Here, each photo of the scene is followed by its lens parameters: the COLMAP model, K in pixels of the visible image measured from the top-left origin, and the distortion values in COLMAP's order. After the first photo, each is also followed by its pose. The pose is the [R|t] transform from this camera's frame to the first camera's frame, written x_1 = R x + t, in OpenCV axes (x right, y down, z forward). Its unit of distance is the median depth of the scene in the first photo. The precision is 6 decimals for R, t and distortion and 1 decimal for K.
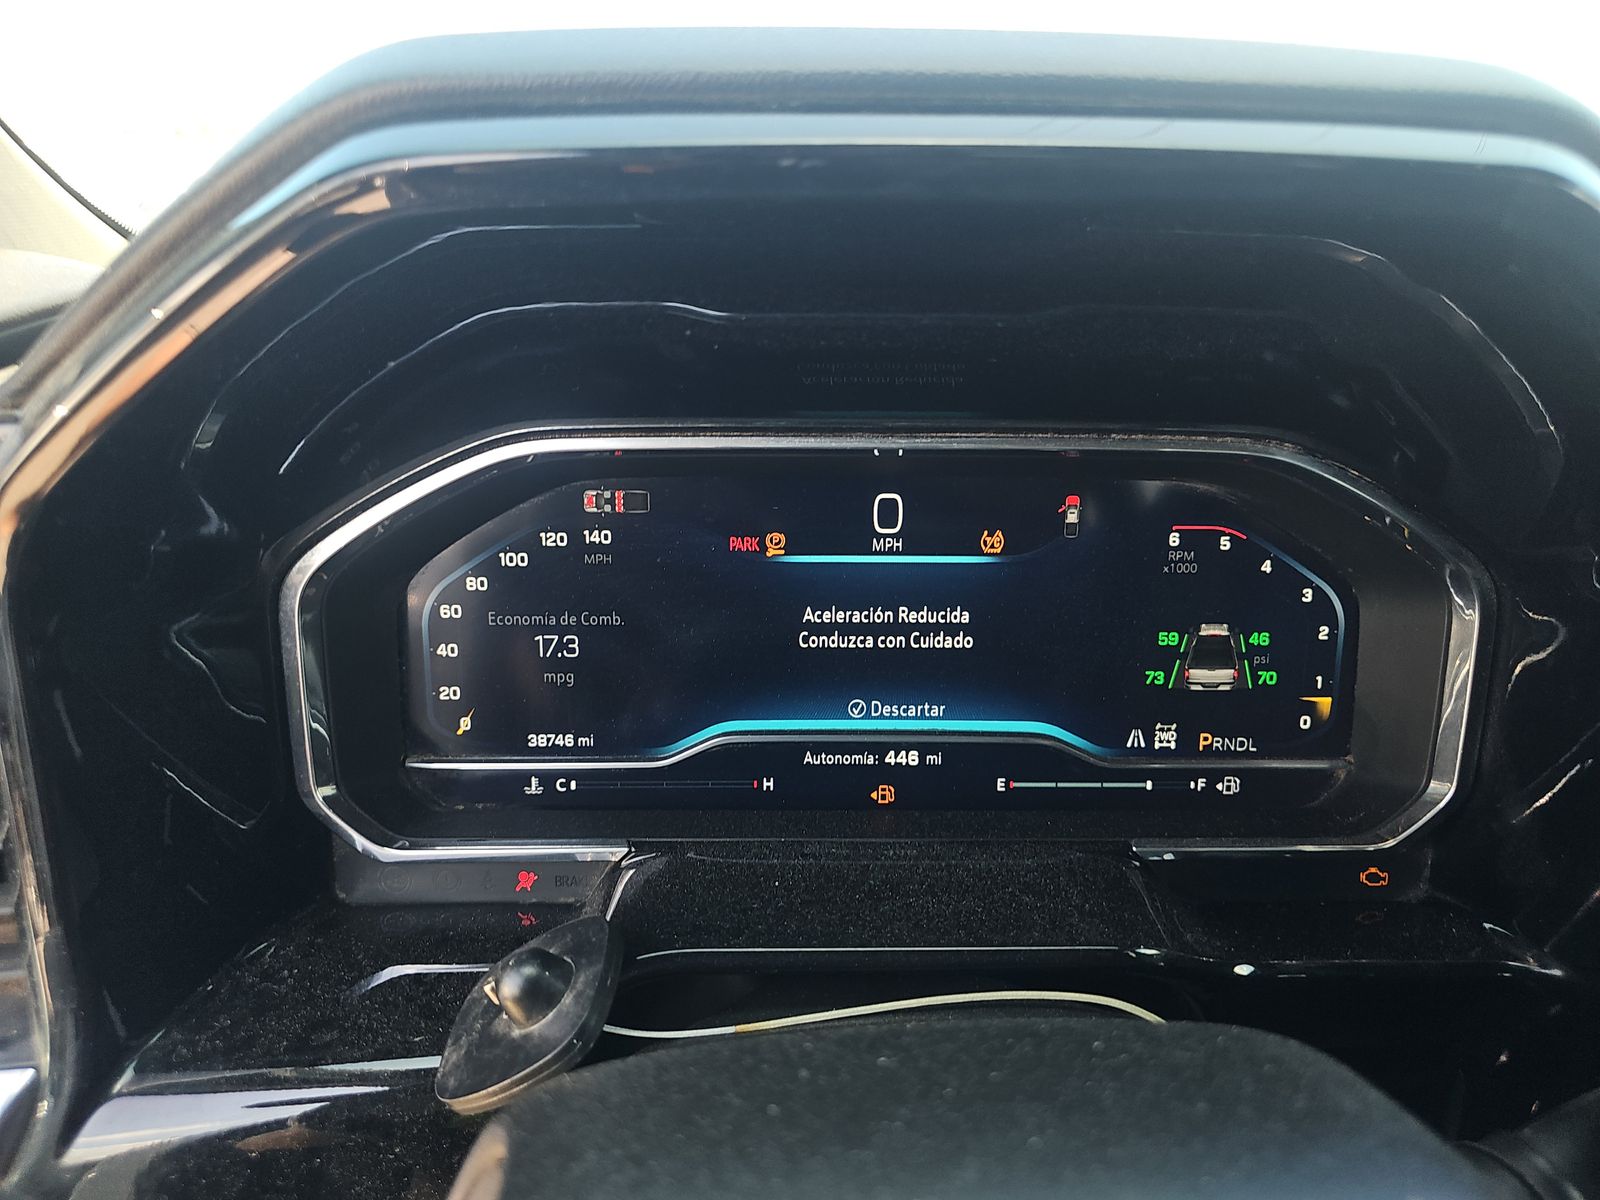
lens RADIAL K [[1090.2, 0, 793.8], [0, 1090.2, 605.3], [0, 0, 1]] dist [0.062204, -0.086196]
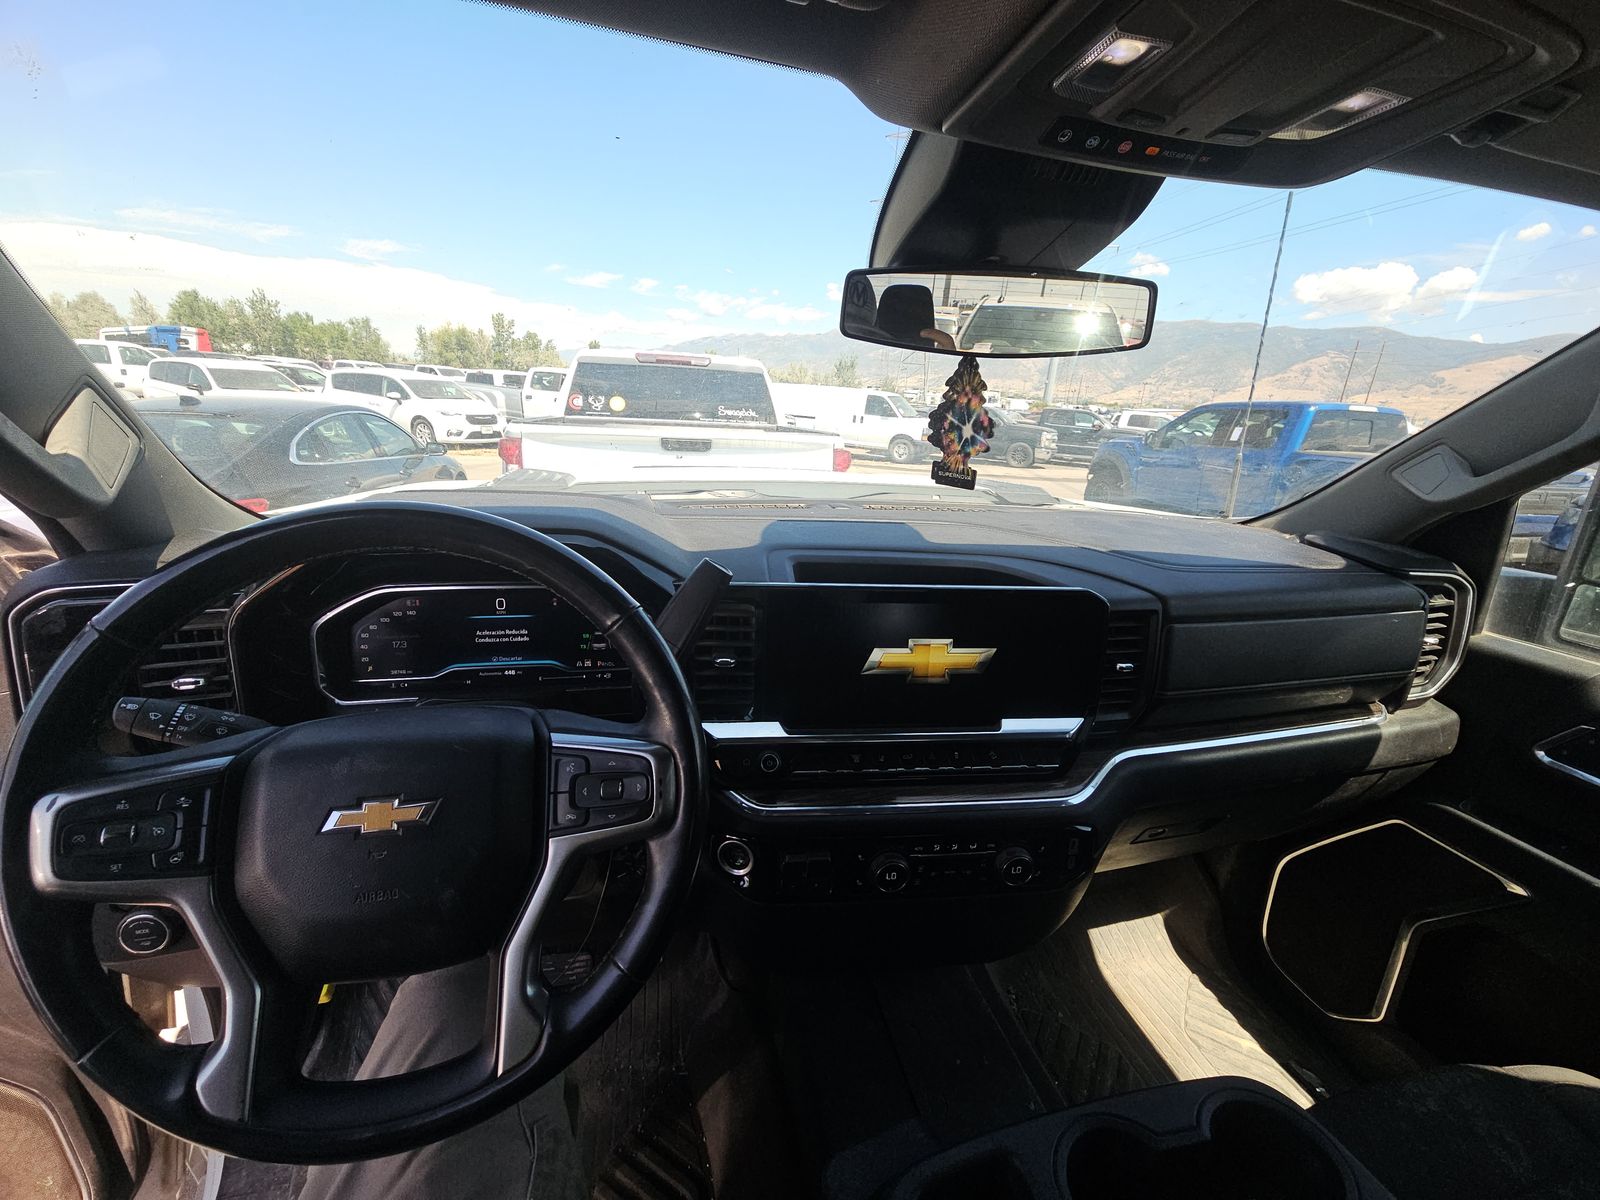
lens RADIAL K [[657.0, 0, 796.5], [0, 657.0, 603.4], [0, 0, 1]] dist [-0.005576, -0.000017]
pose [[0.968993, -0.026435, 0.245668, 0.488892], [0.035650, 0.998815, -0.033139, 0.020454], [-0.244501, 0.040869, 0.968787, -1.308799]]
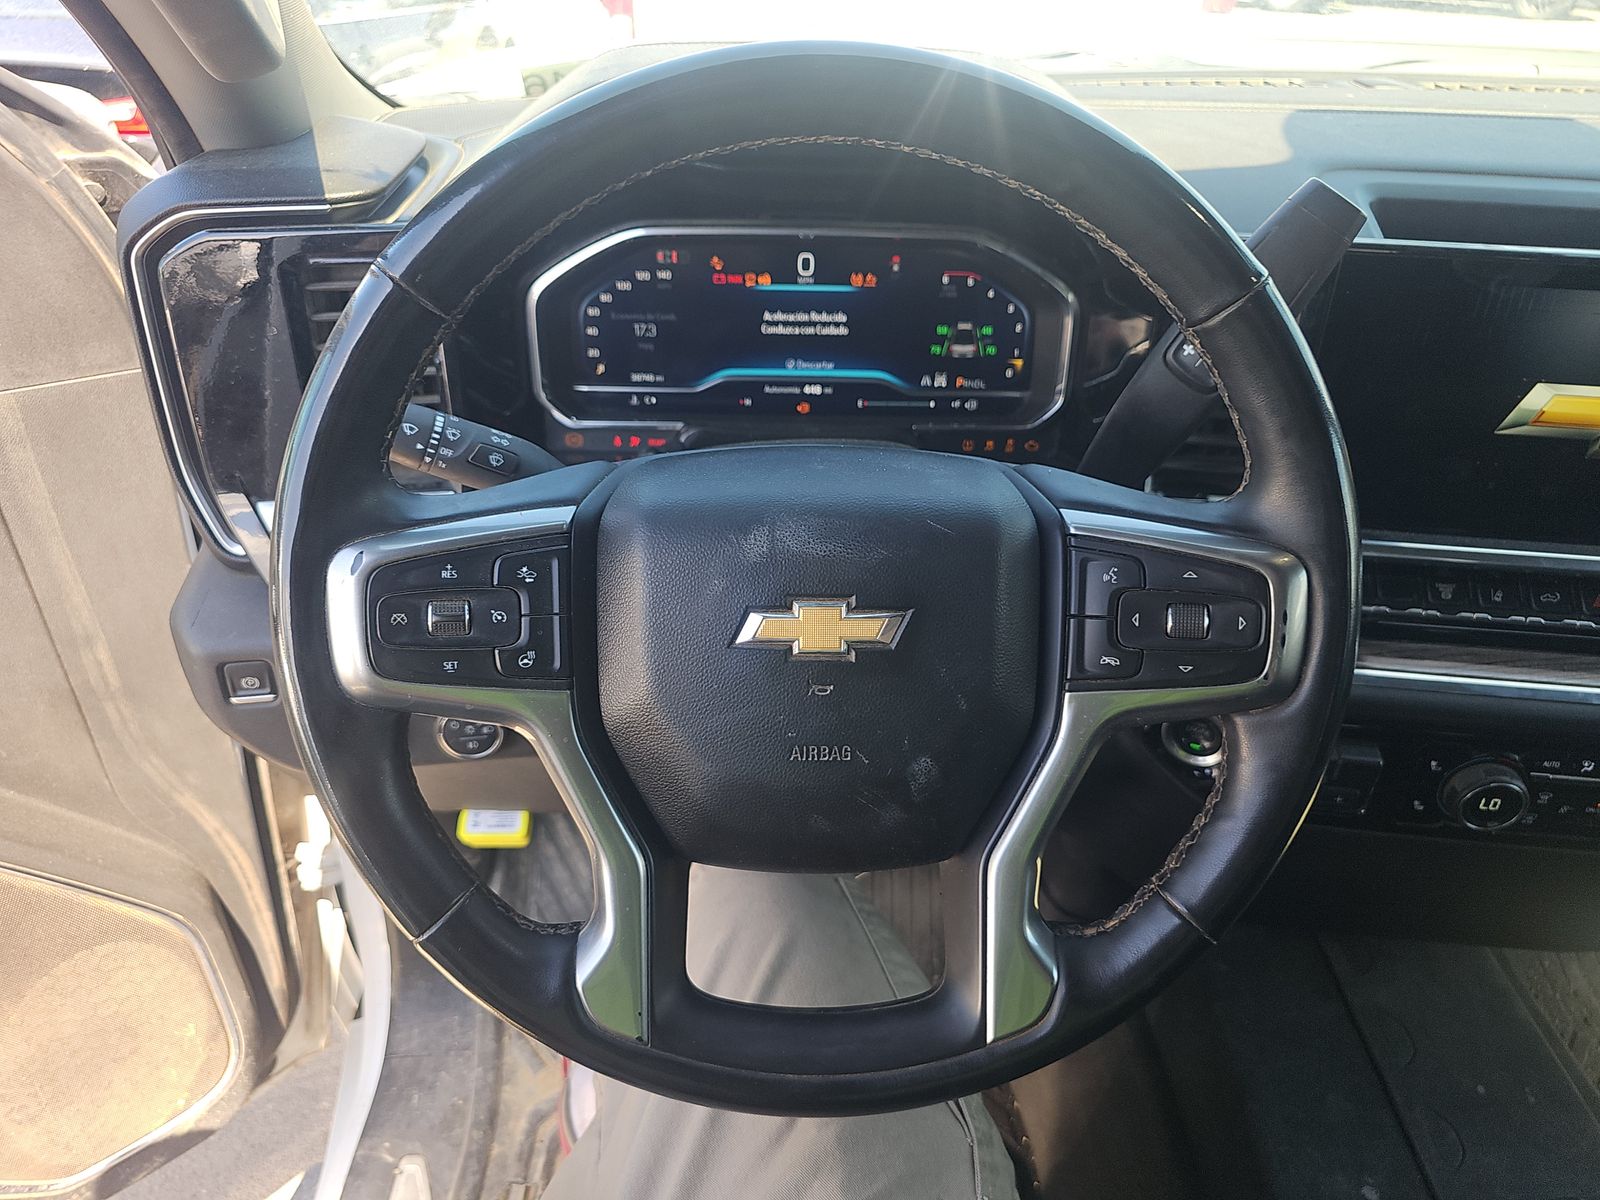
lens RADIAL K [[1090.2, 0, 793.8], [0, 1090.2, 605.3], [0, 0, 1]] dist [0.062204, -0.086196]
pose [[0.999899, 0.009281, 0.010741, 0.046320], [-0.011654, 0.968734, 0.247826, 0.024659], [-0.008106, -0.247926, 0.968745, -1.110183]]
